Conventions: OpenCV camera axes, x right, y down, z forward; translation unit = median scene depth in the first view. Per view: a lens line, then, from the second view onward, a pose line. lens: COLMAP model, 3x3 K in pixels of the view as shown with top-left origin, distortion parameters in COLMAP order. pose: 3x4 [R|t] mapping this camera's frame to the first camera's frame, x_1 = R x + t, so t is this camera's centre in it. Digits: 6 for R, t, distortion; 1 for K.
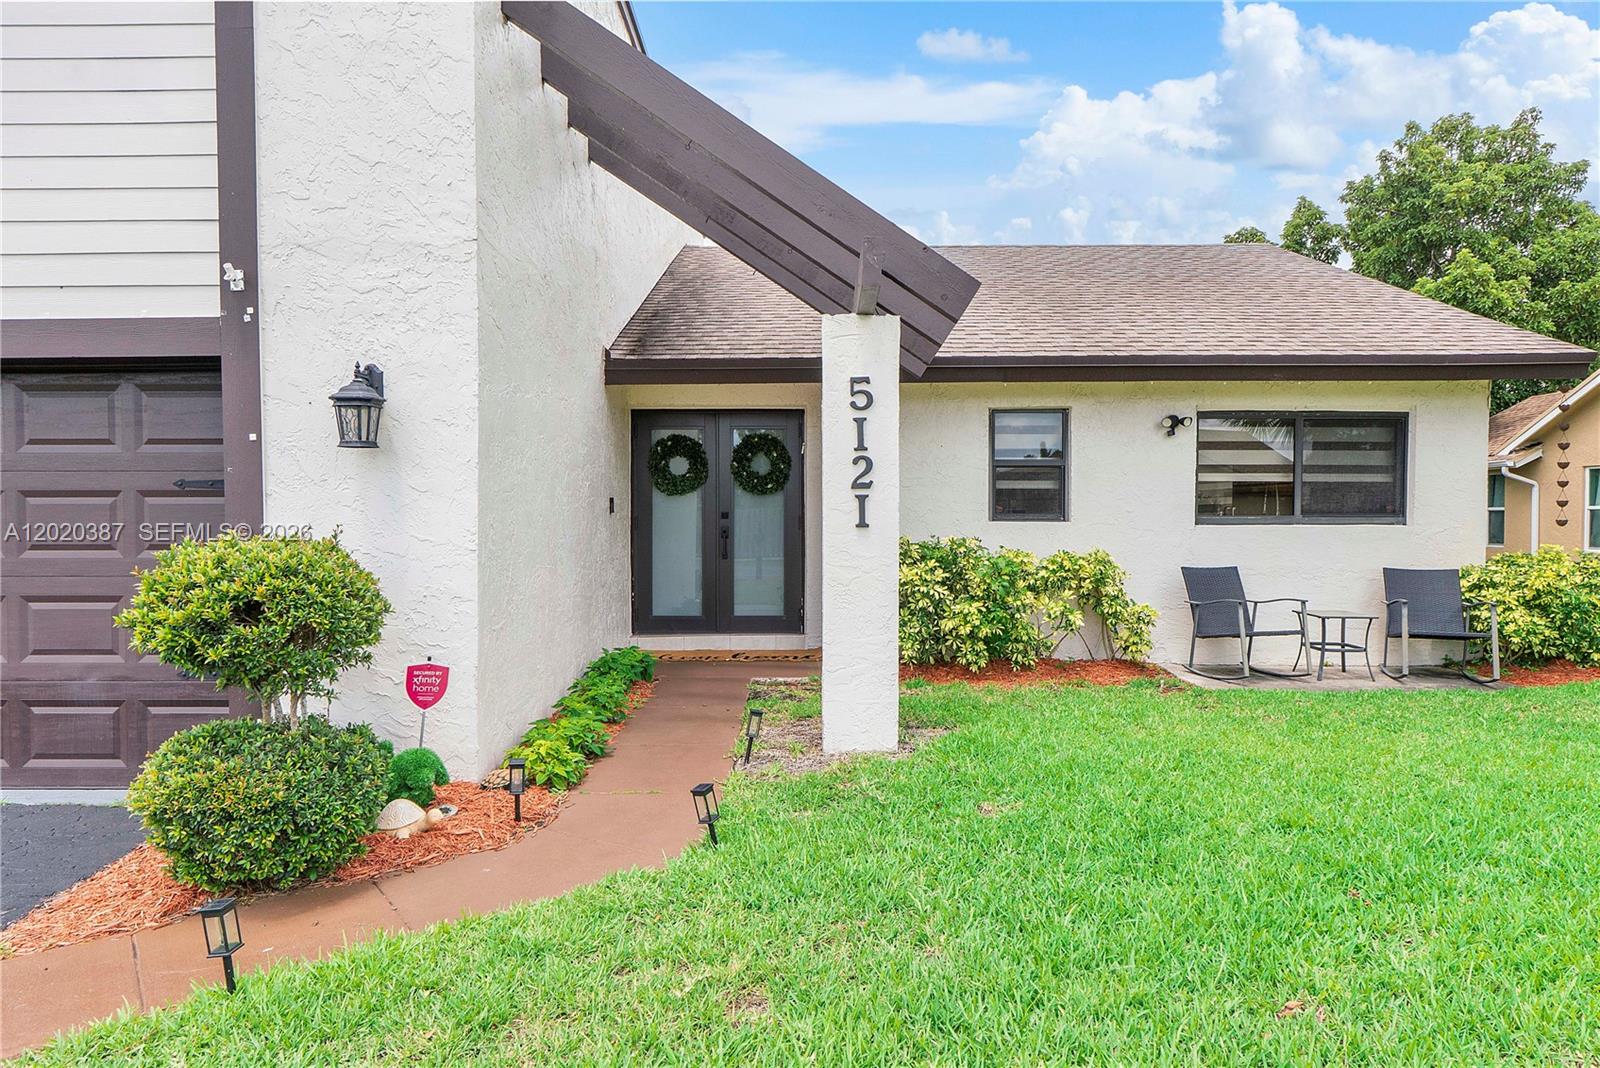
lens RADIAL K [[976.8, 0, 809.5], [0, 976.8, 542.0], [0, 0, 1]] dist [-0.002691, -0.000799]
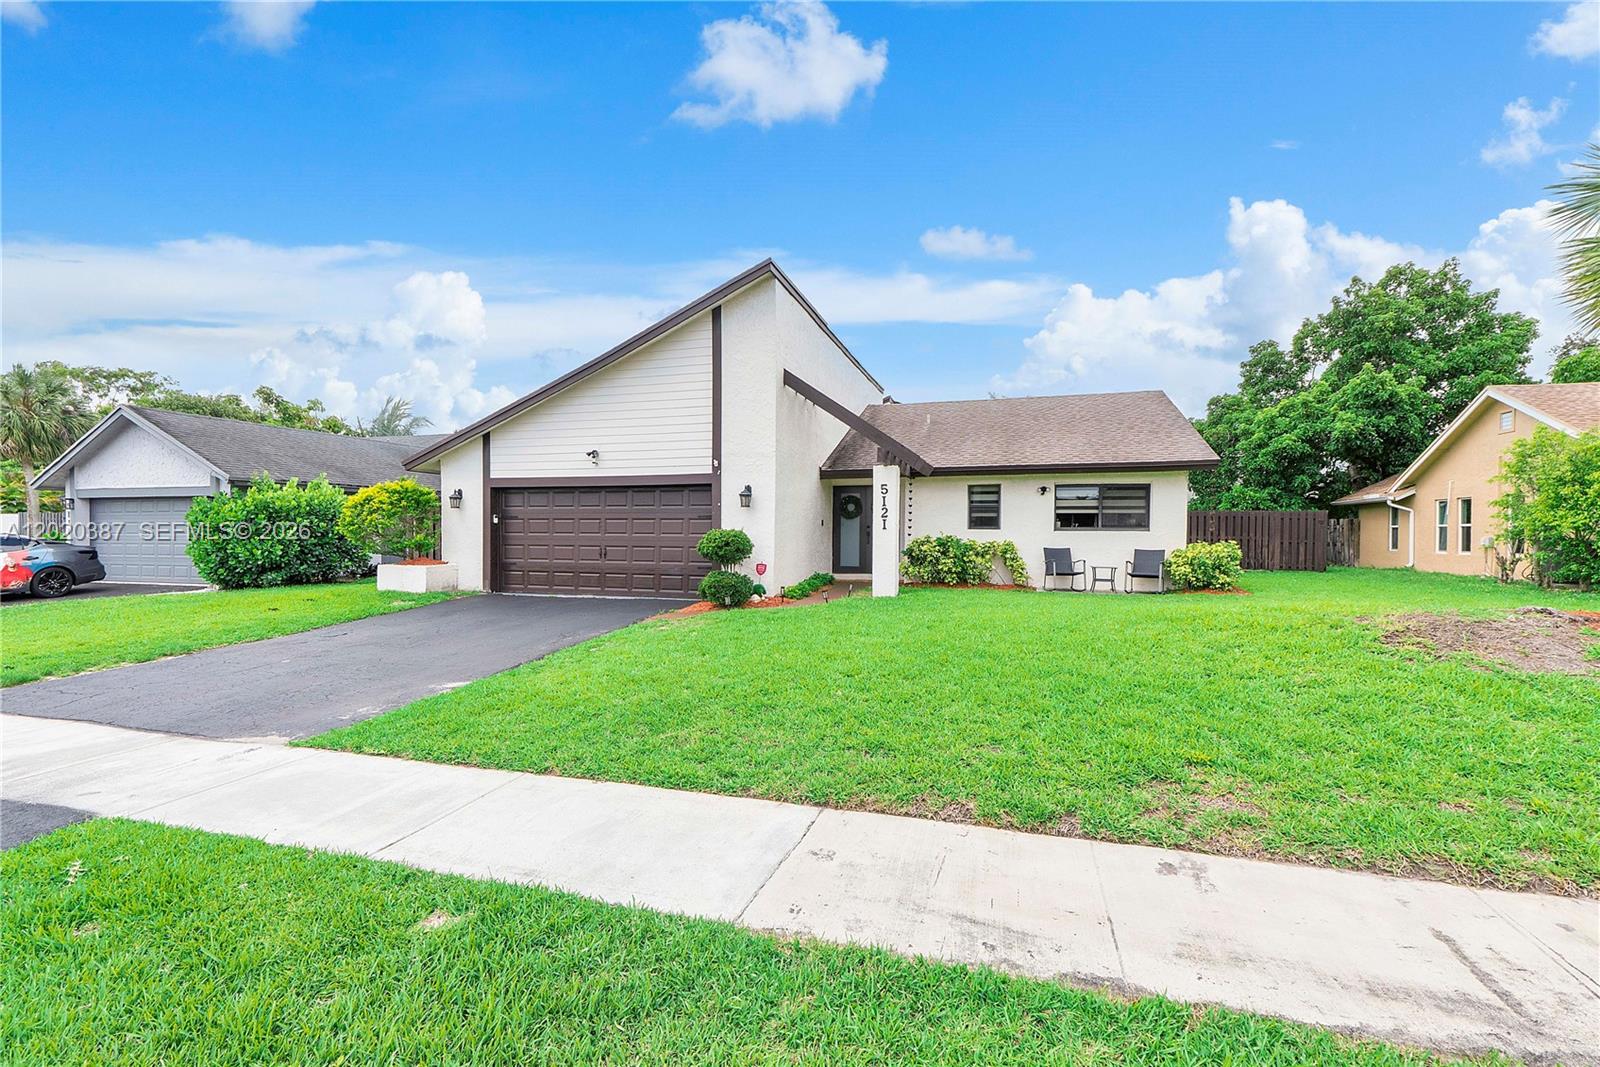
lens RADIAL K [[691.5, 0, 807.7], [0, 691.5, 539.5], [0, 0, 1]] dist [-0.004298, -0.000471]
pose [[0.958387, 0.007104, -0.285382, 0.330118], [-0.011853, 0.999818, -0.014916, 0.041163], [0.285225, 0.017678, 0.958298, -0.921594]]
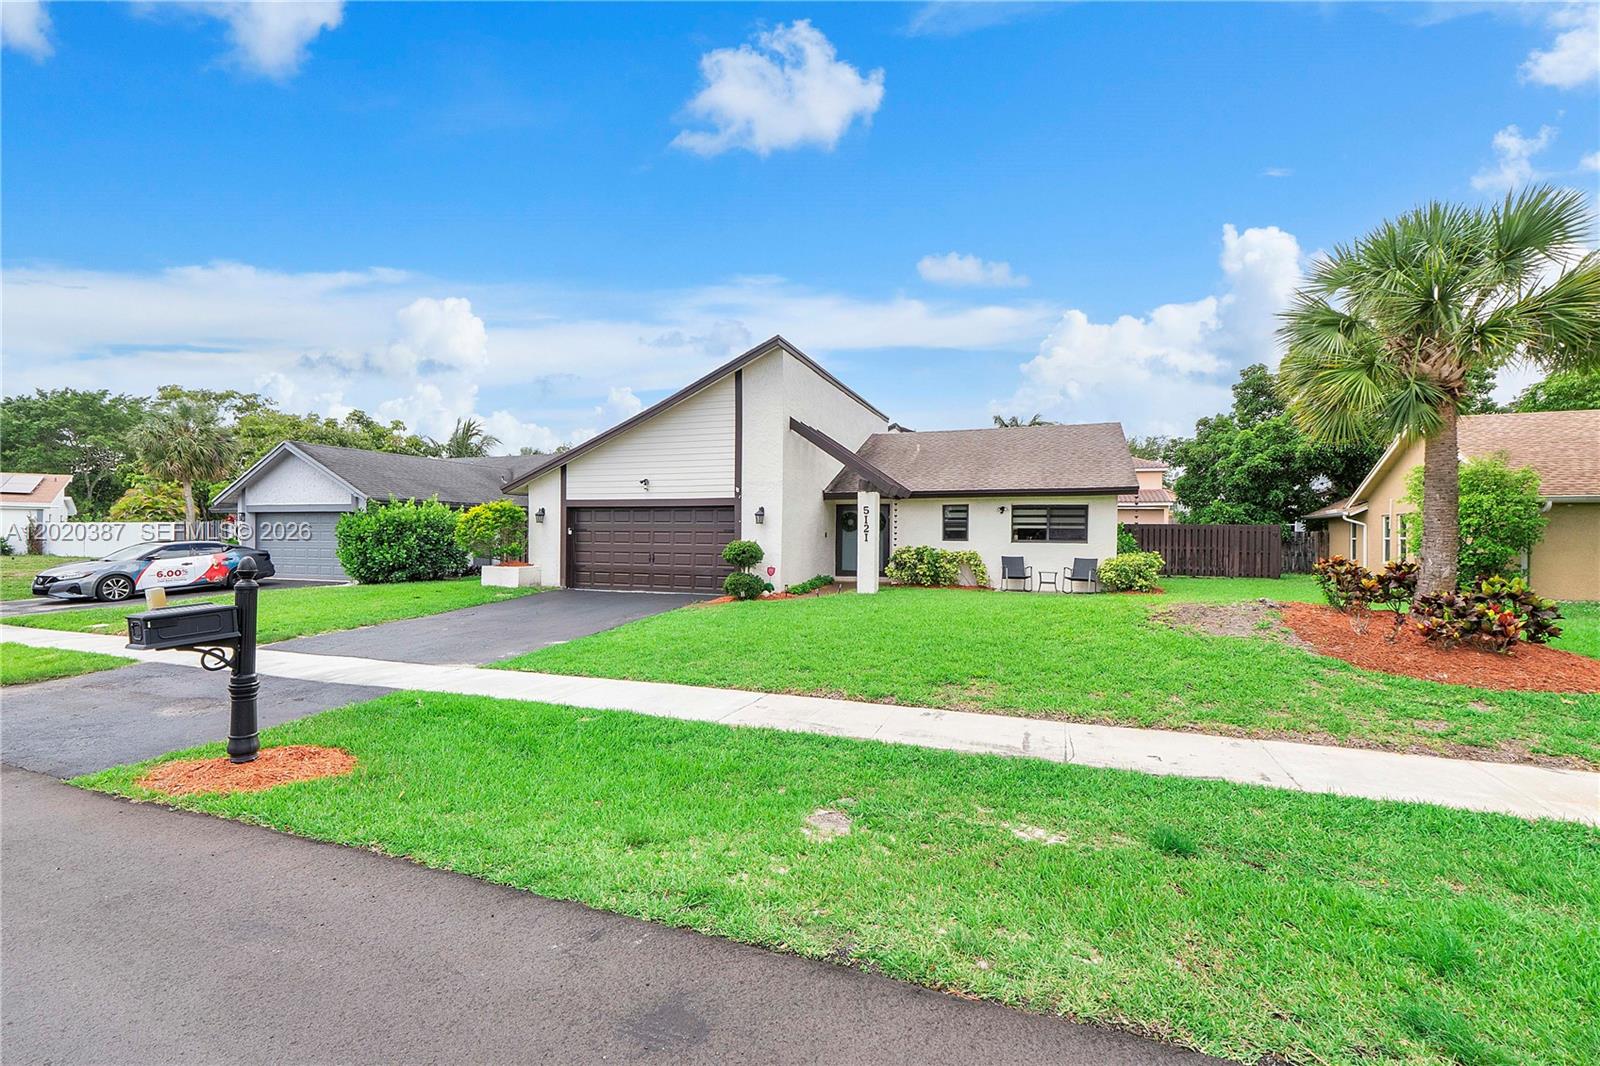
lens RADIAL K [[682.3, 0, 801.6], [0, 682.3, 528.8], [0, 0, 1]] dist [-0.003305, -0.000195]
pose [[0.937471, 0.003818, -0.348042, 0.577721], [-0.018281, 0.999100, -0.038282, 0.035658], [0.347582, 0.042251, 0.936697, -1.326632]]
